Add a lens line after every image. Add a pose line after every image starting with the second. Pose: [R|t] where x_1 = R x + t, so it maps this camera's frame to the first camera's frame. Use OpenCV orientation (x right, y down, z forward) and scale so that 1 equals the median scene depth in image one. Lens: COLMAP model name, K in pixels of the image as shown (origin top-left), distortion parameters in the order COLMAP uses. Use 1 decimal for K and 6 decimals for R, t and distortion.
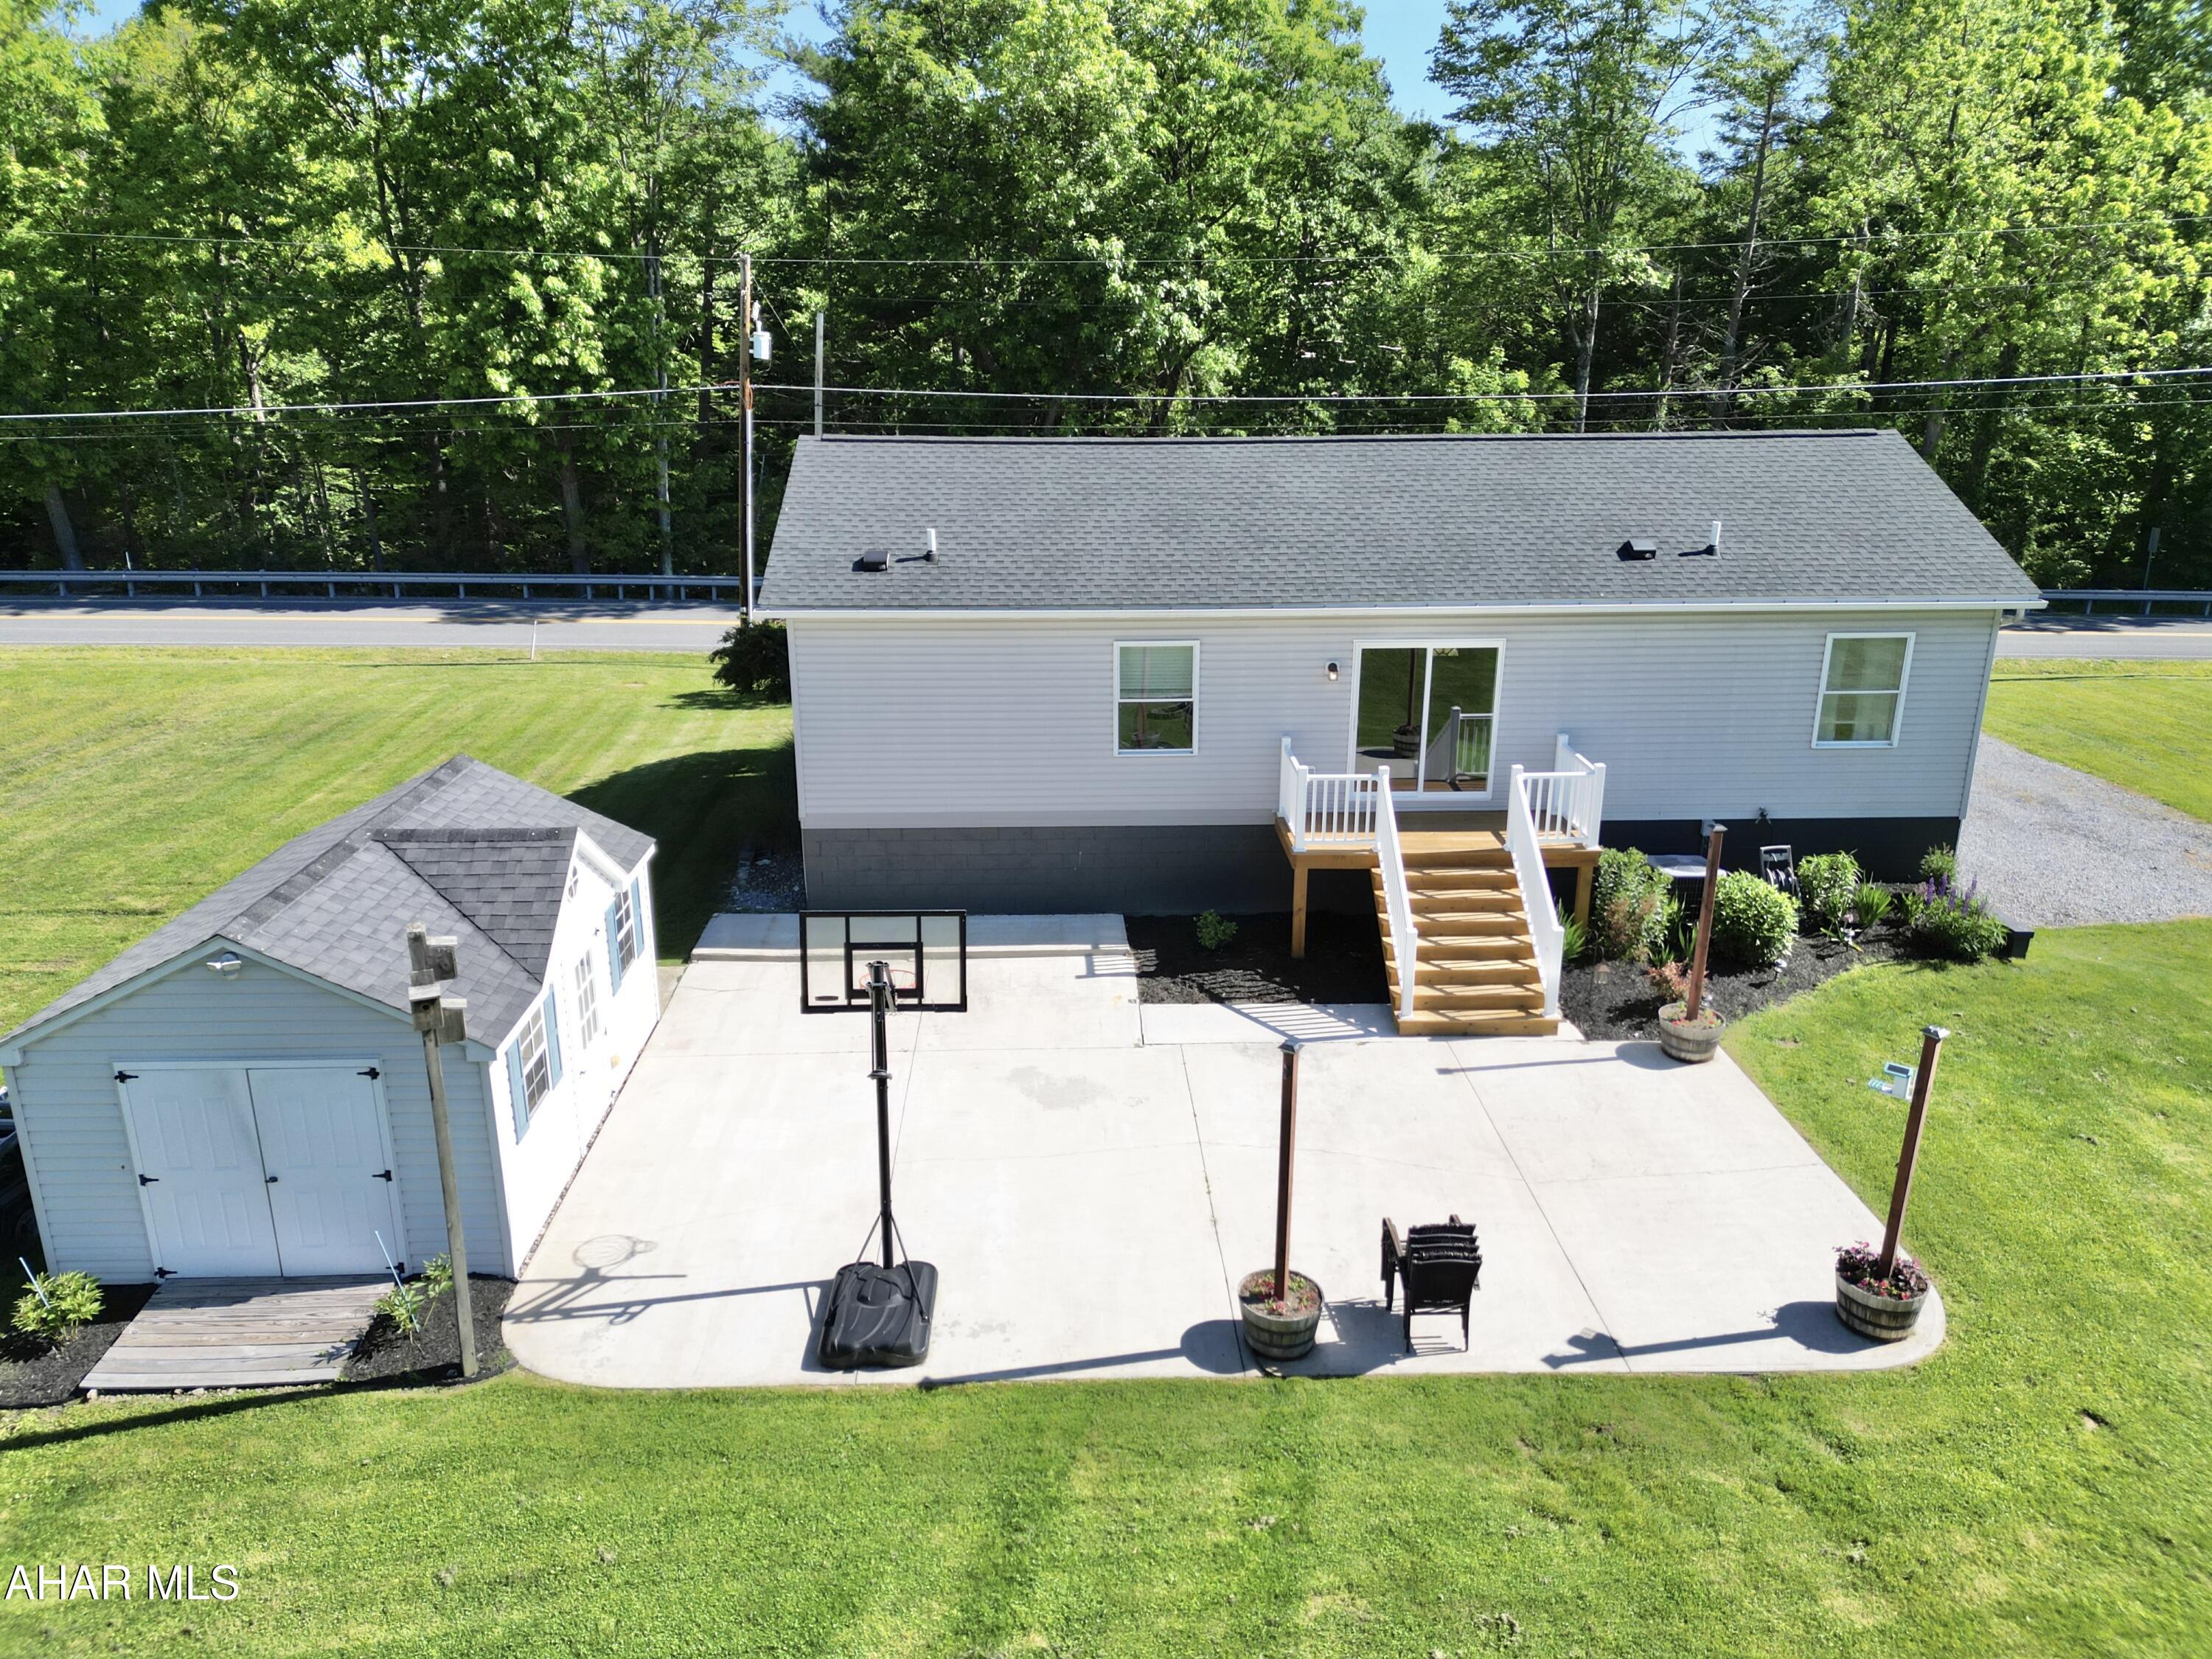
lens RADIAL K [[1549.9, 0, 1110.6], [0, 1549.9, 819.8], [0, 0, 1]] dist [0.071444, -0.065205]
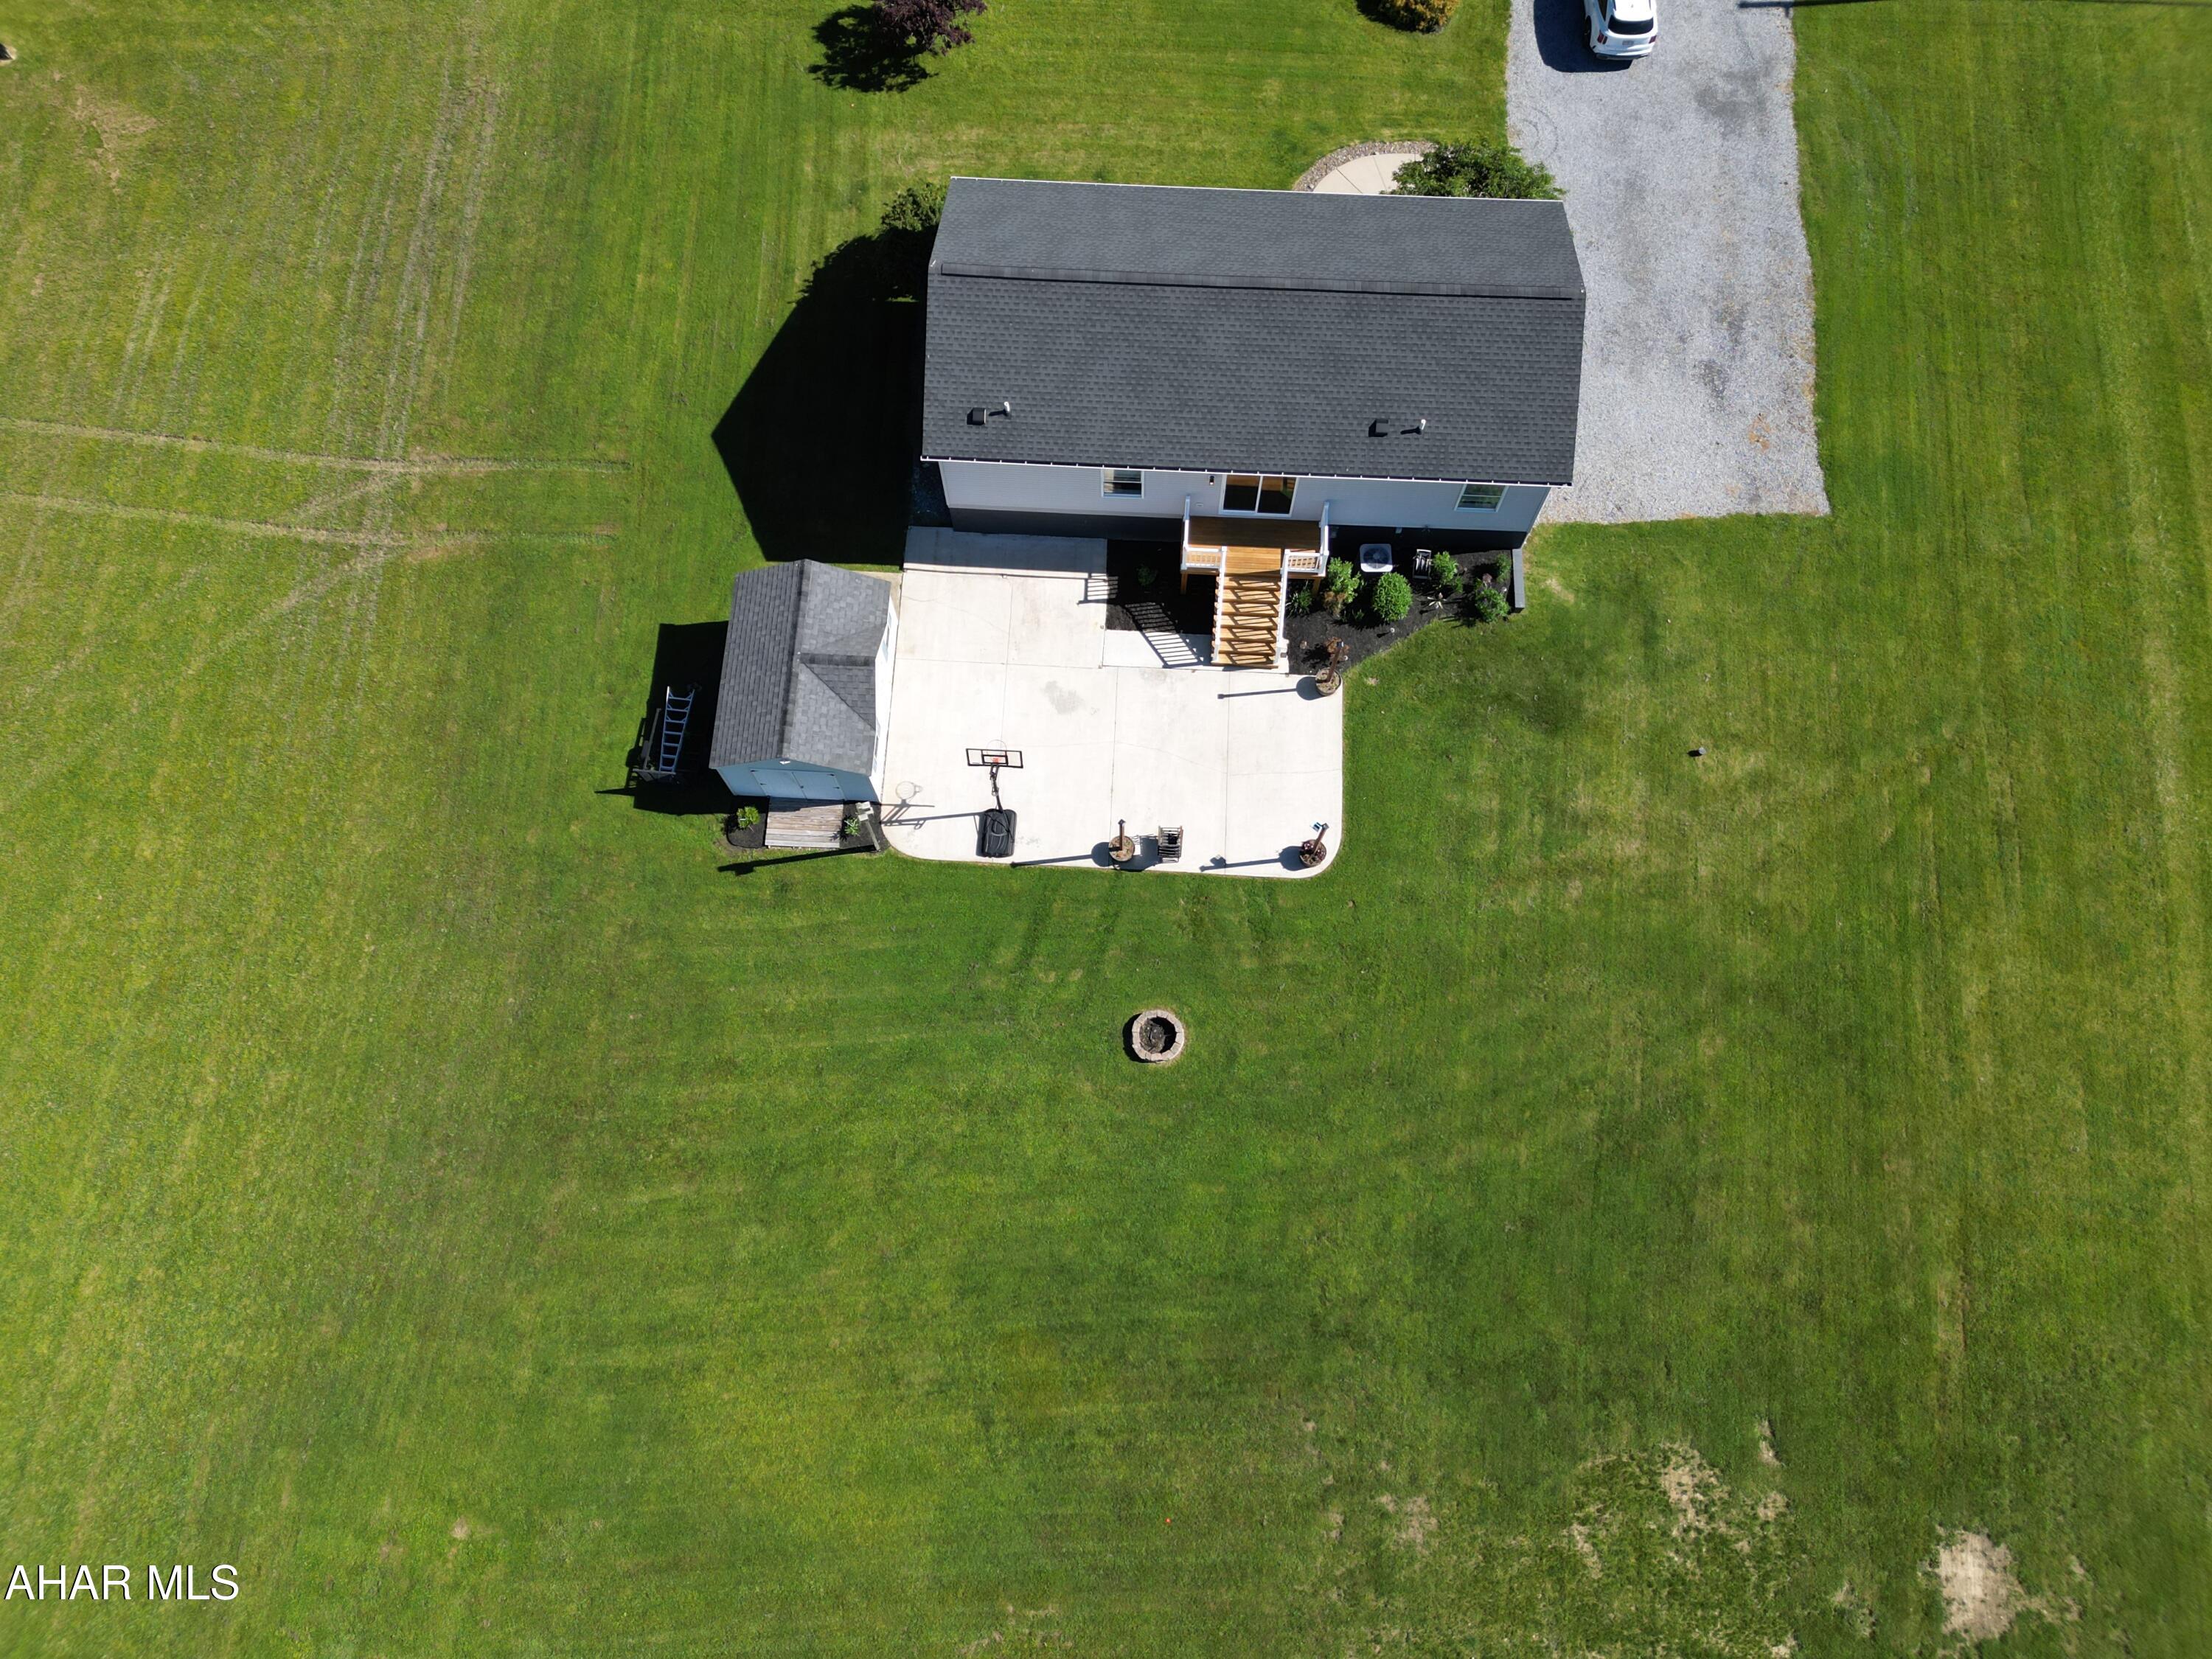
lens RADIAL K [[1549.9, 0, 1110.6], [0, 1549.9, 819.8], [0, 0, 1]] dist [0.071444, -0.065205]
pose [[0.996147, 0.079124, -0.037823, 0.054017], [-0.016964, 0.596982, 0.802076, -0.612930], [0.086044, -0.798343, 0.596024, -0.229355]]
